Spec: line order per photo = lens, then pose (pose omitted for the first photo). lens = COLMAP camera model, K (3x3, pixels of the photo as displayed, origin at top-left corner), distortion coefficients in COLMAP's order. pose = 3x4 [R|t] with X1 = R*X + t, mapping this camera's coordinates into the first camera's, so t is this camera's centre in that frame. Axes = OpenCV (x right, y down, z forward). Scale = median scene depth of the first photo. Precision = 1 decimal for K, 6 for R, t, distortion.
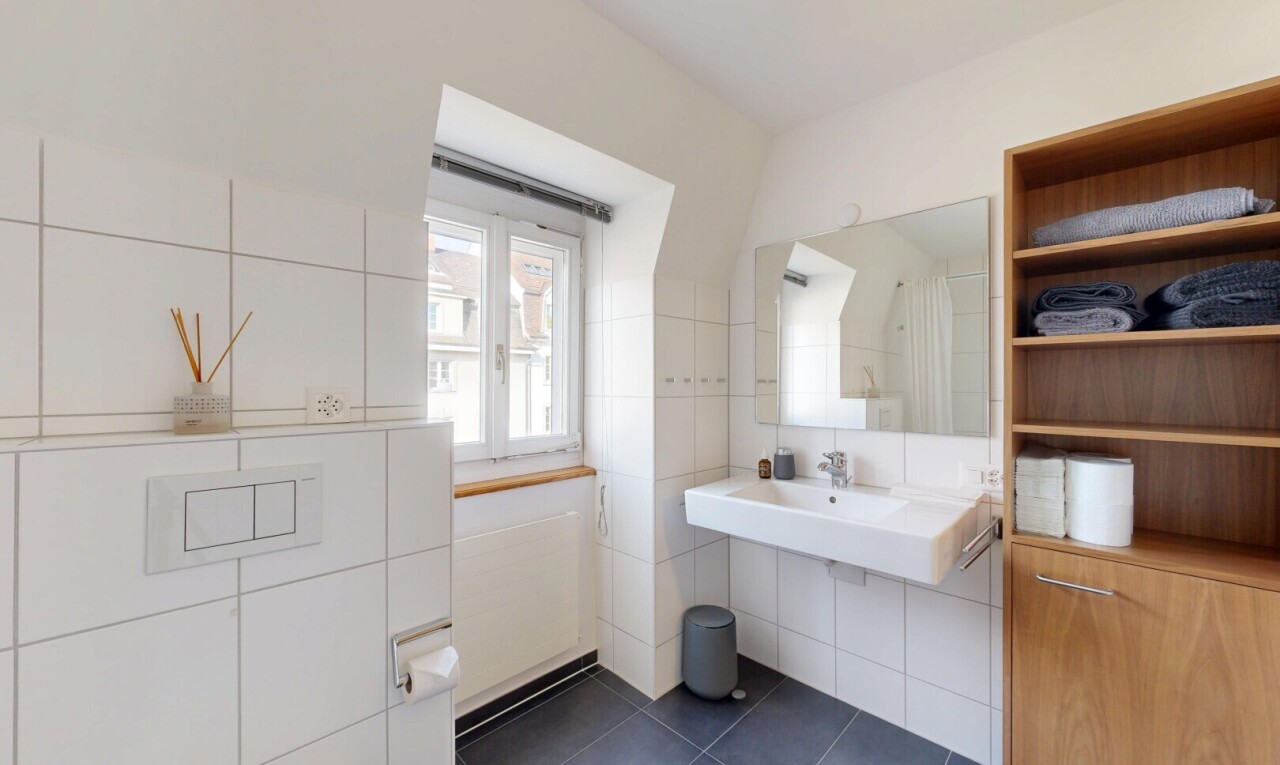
lens RADIAL K [[483.8, 0, 639.1], [0, 483.8, 382.3], [0, 0, 1]] dist [0.000950, -0.000067]
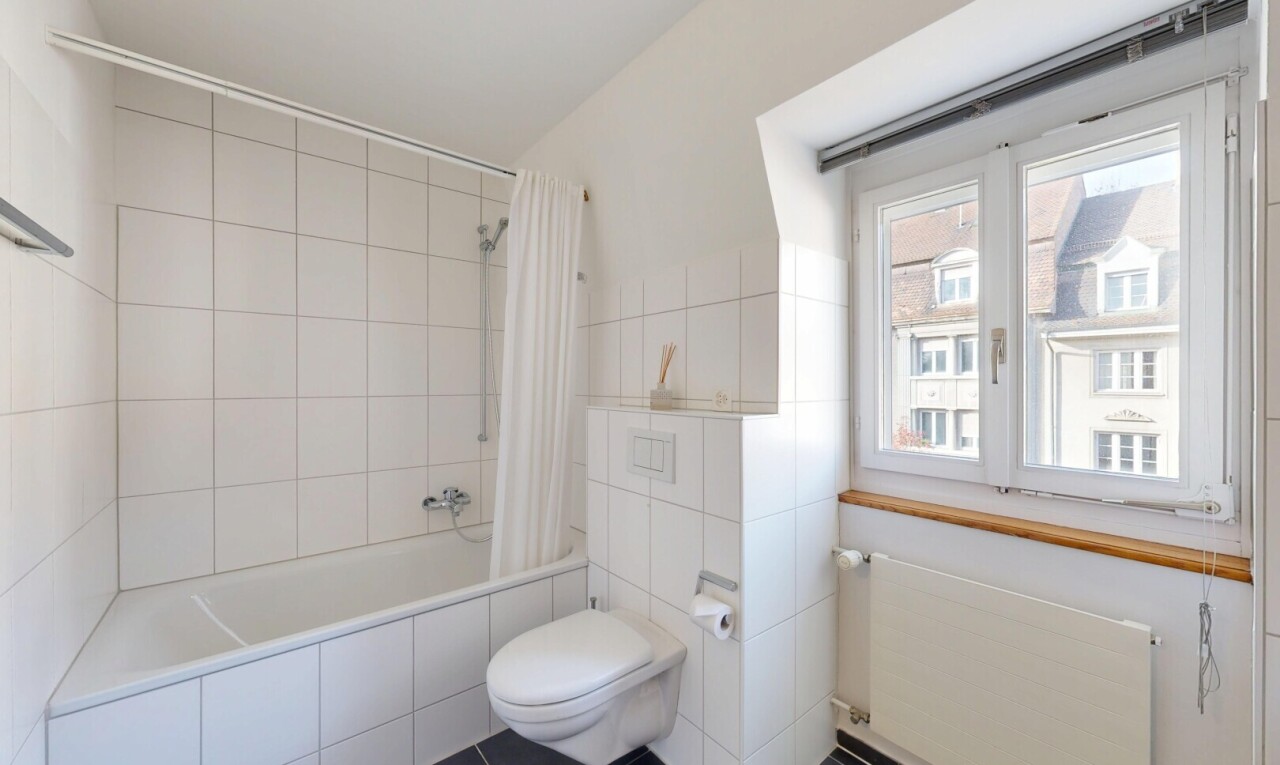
lens RADIAL K [[483.8, 0, 639.6], [0, 483.8, 384.6], [0, 0, 1]] dist [0.000950, -0.000067]
pose [[-0.106687, -0.001112, -0.994292, 0.785314], [0.002152, 0.999997, -0.001350, 0.007621], [0.994290, -0.002283, -0.106684, 0.892605]]
